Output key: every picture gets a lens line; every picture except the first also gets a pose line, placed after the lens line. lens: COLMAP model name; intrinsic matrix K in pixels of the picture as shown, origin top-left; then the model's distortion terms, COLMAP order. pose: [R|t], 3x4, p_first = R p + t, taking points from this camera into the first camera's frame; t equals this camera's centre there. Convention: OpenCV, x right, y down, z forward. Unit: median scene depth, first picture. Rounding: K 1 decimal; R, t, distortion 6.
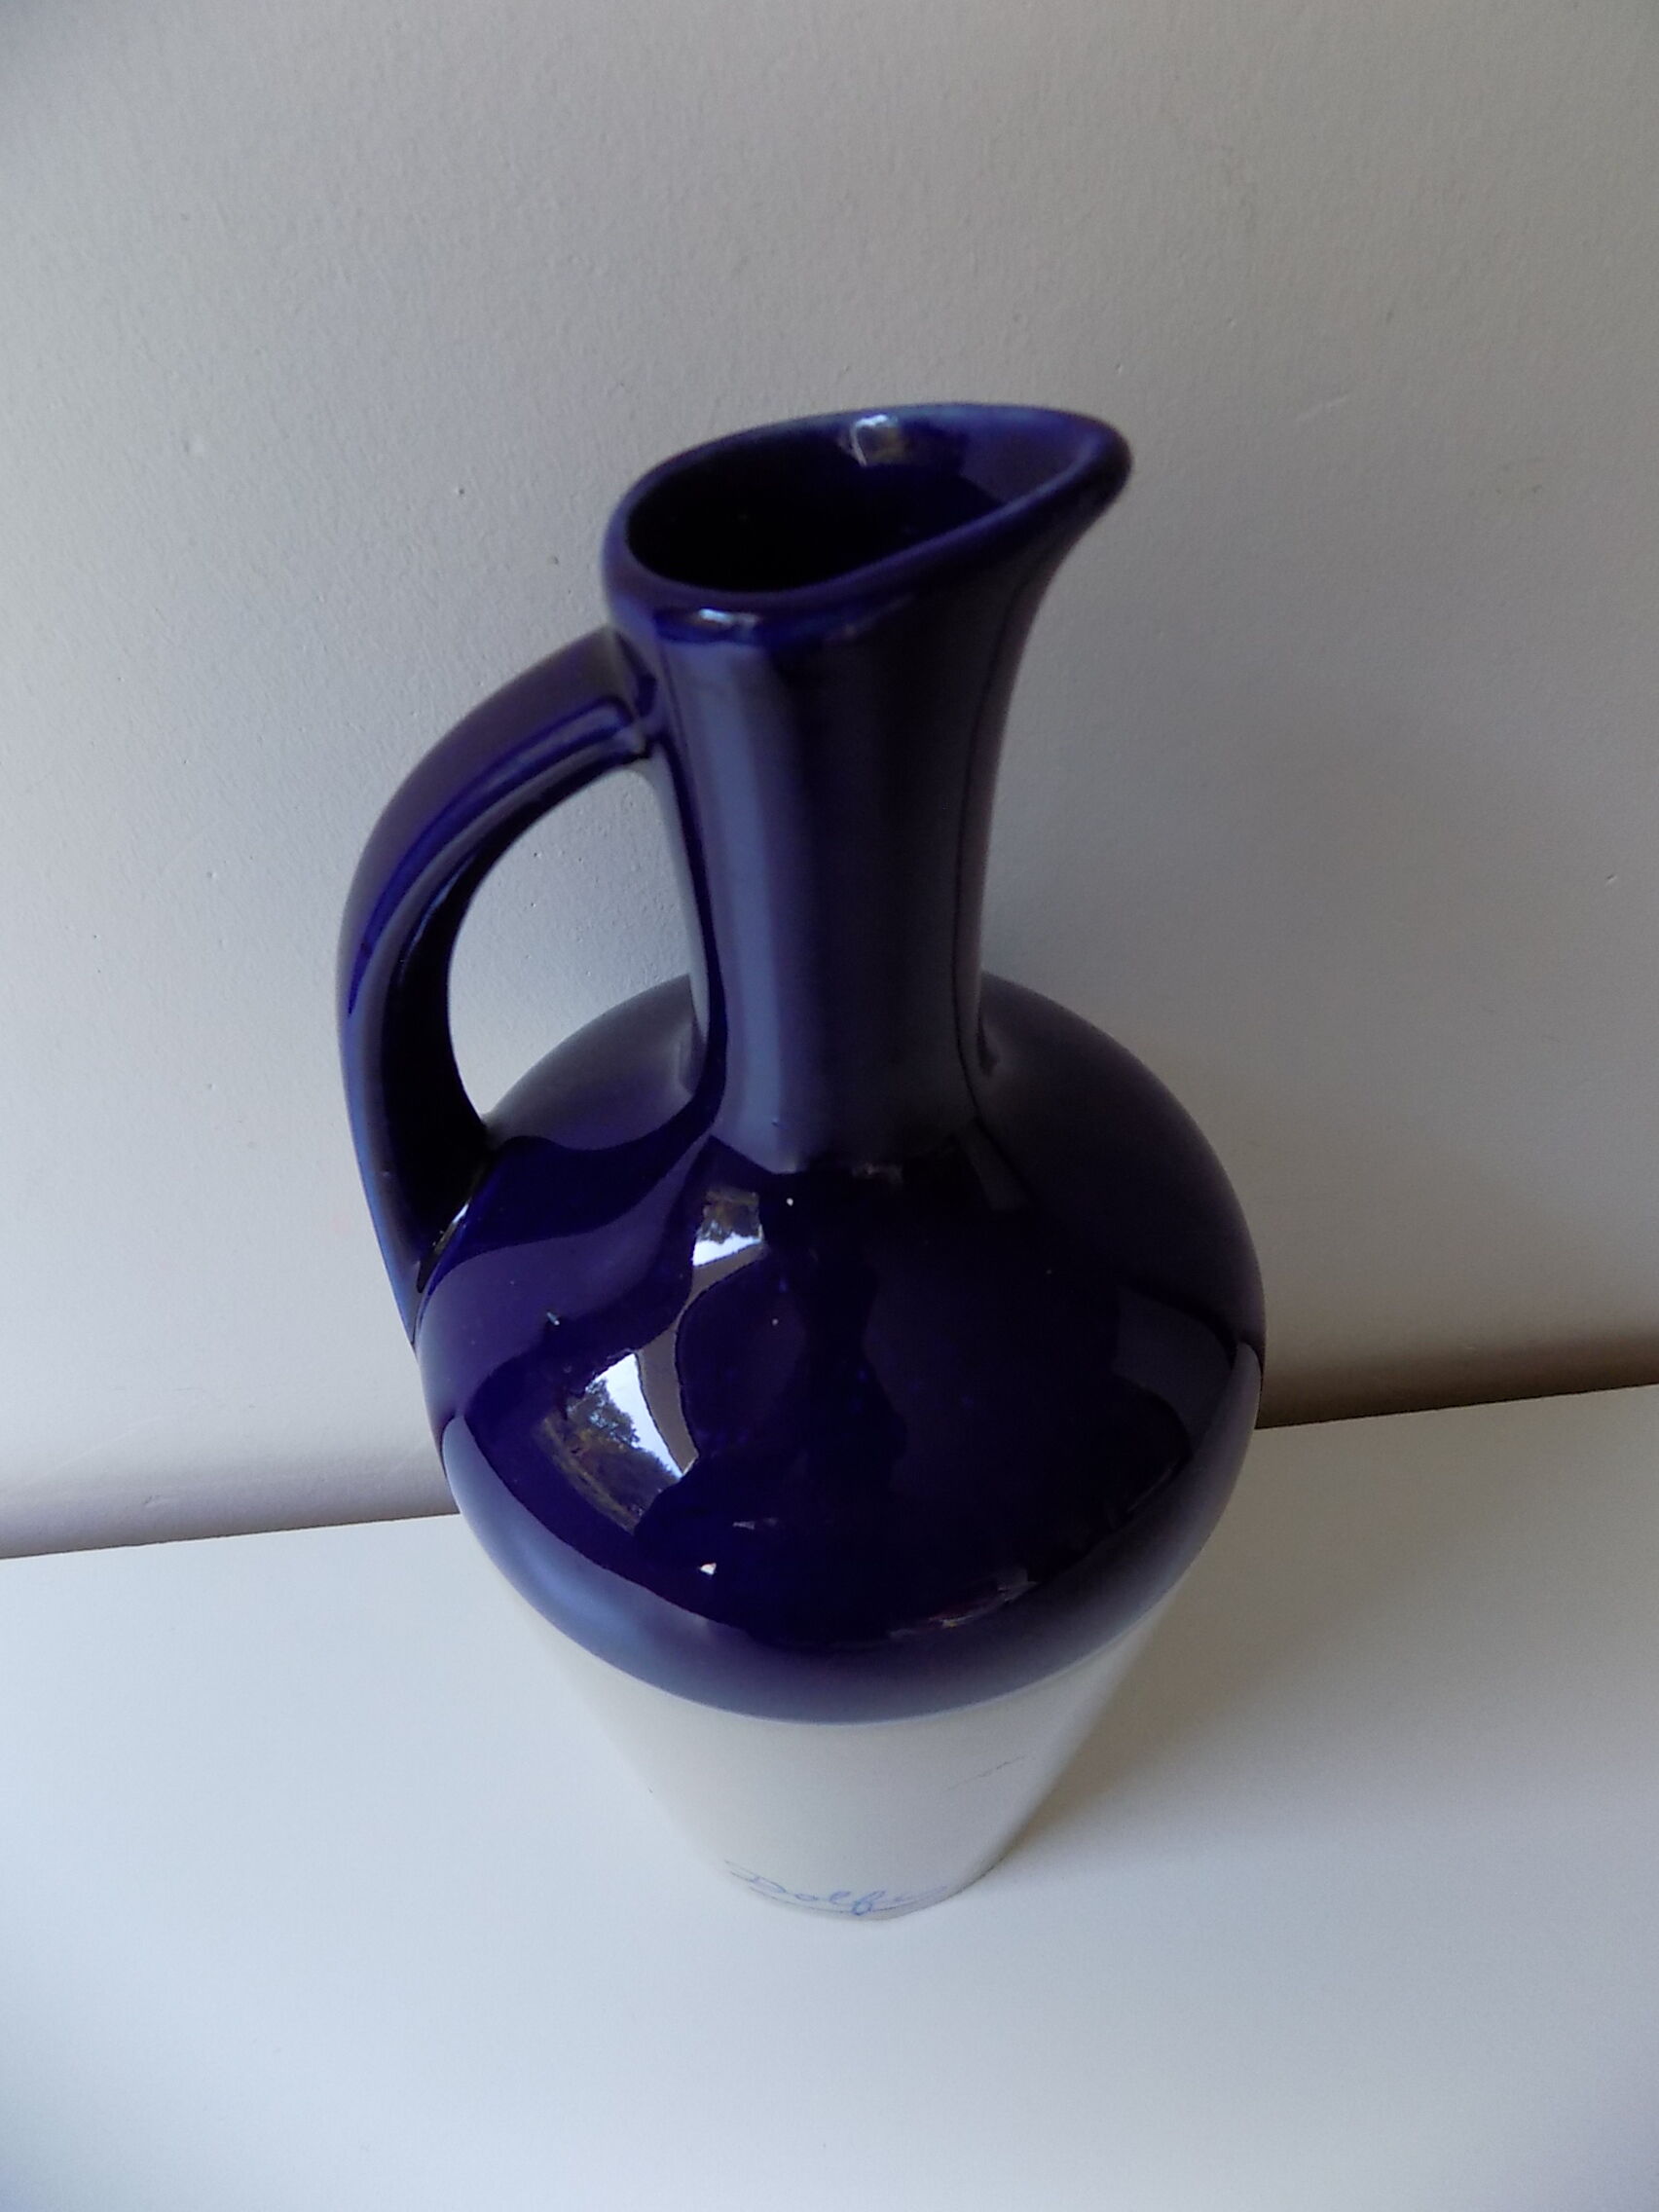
lens RADIAL K [[1564.3, 0, 857.8], [0, 1564.3, 1097.4], [0, 0, 1]] dist [-0.024609, 0.026052]
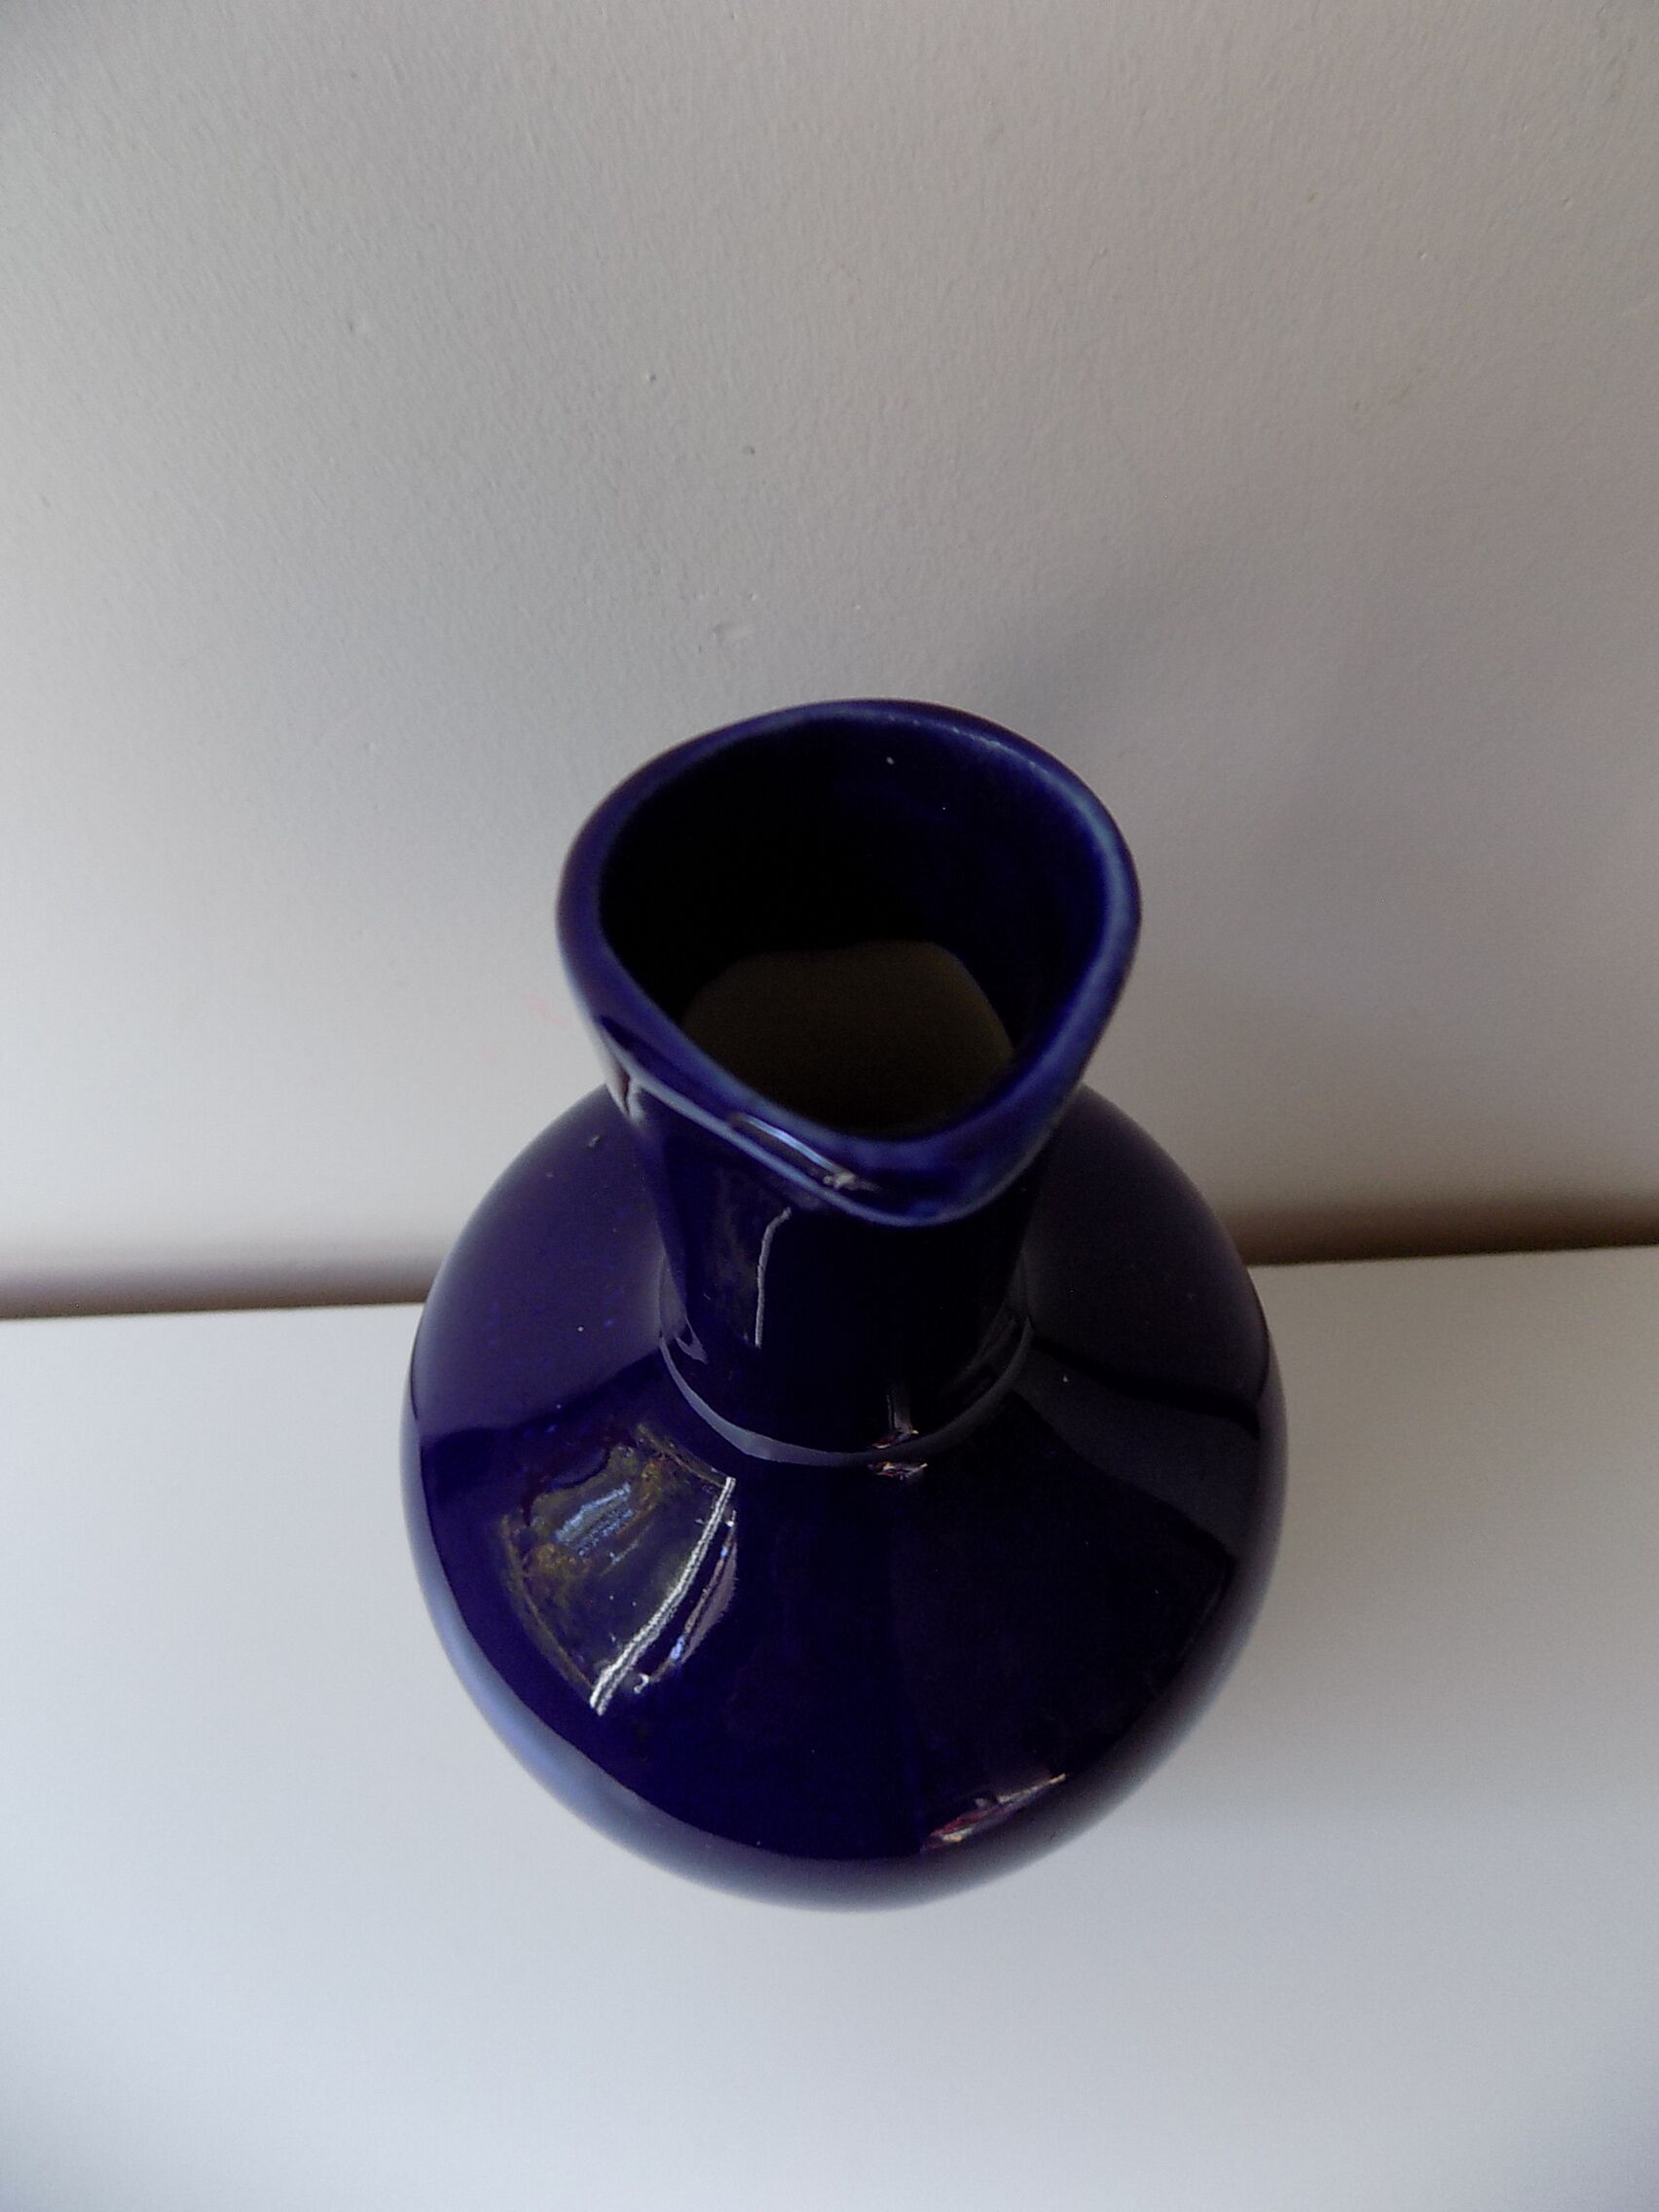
lens RADIAL K [[1564.3, 0, 844.0], [0, 1564.3, 1101.4], [0, 0, 1]] dist [-0.024609, 0.026052]
pose [[0.997627, 0.052171, -0.044919, -0.084078], [-0.040052, 0.970519, 0.237672, -0.203743], [0.055994, -0.235309, 0.970306, 0.046300]]
